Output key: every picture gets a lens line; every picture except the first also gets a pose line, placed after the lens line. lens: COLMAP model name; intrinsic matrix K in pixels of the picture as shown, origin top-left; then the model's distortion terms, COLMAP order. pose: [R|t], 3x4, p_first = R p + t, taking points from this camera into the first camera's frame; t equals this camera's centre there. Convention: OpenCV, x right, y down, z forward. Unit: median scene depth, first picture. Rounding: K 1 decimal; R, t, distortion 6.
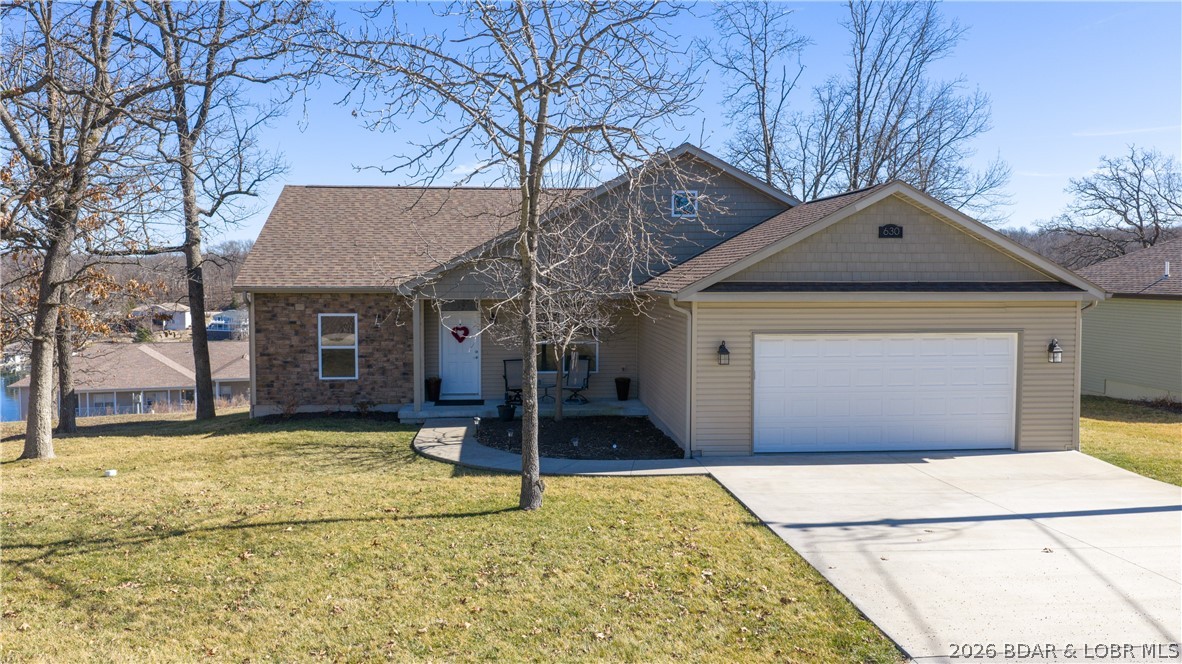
lens RADIAL K [[980.4, 0, 590.8], [0, 980.4, 335.6], [0, 0, 1]] dist [0.011028, -0.031339]
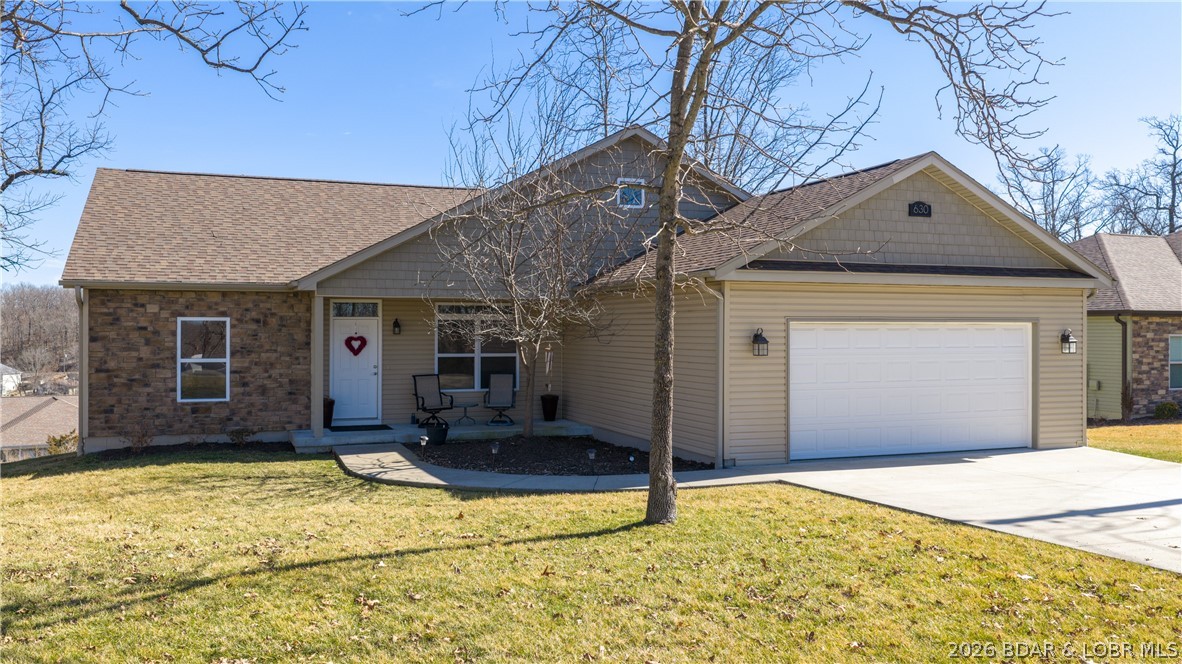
lens RADIAL K [[980.4, 0, 594.7], [0, 980.4, 331.0], [0, 0, 1]] dist [0.011028, -0.031339]
pose [[0.960387, -0.000042, 0.278670, -0.186476], [0.017907, 0.997943, -0.061563, 0.044772], [-0.278094, 0.064114, 0.958412, 0.171099]]
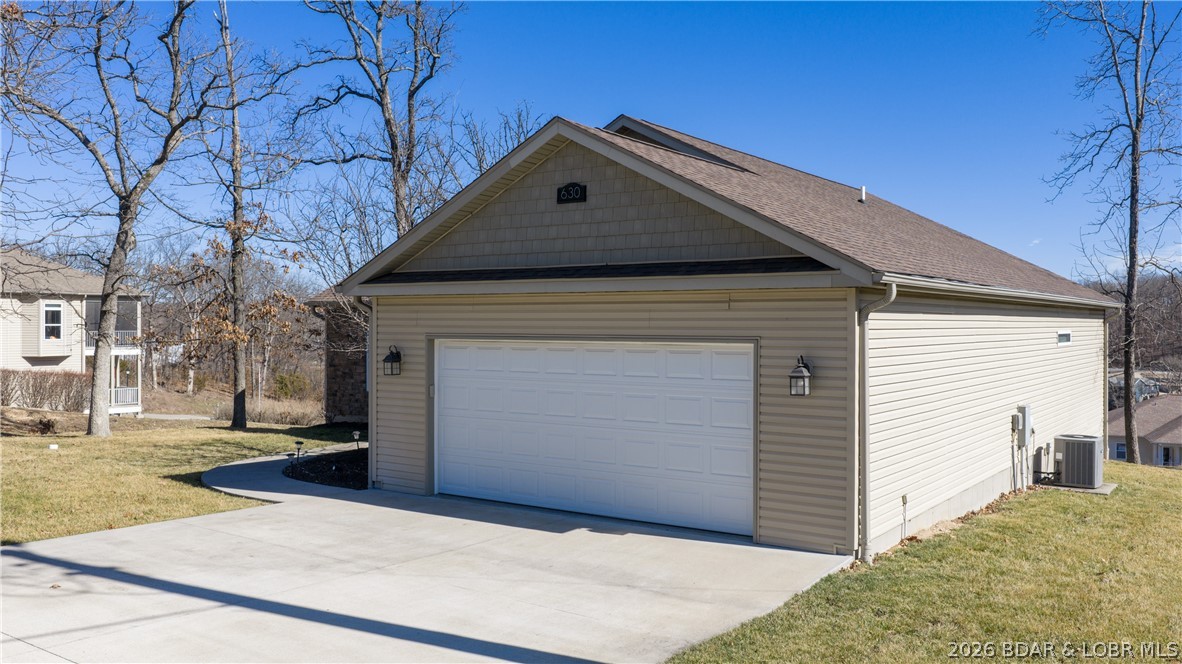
lens RADIAL K [[980.4, 0, 592.9], [0, 980.4, 328.0], [0, 0, 1]] dist [0.011028, -0.031339]
pose [[0.768020, 0.005194, -0.640405, 0.597581], [-0.044791, 0.997954, -0.045623, 0.015660], [0.638858, 0.063724, 0.766681, 0.378918]]
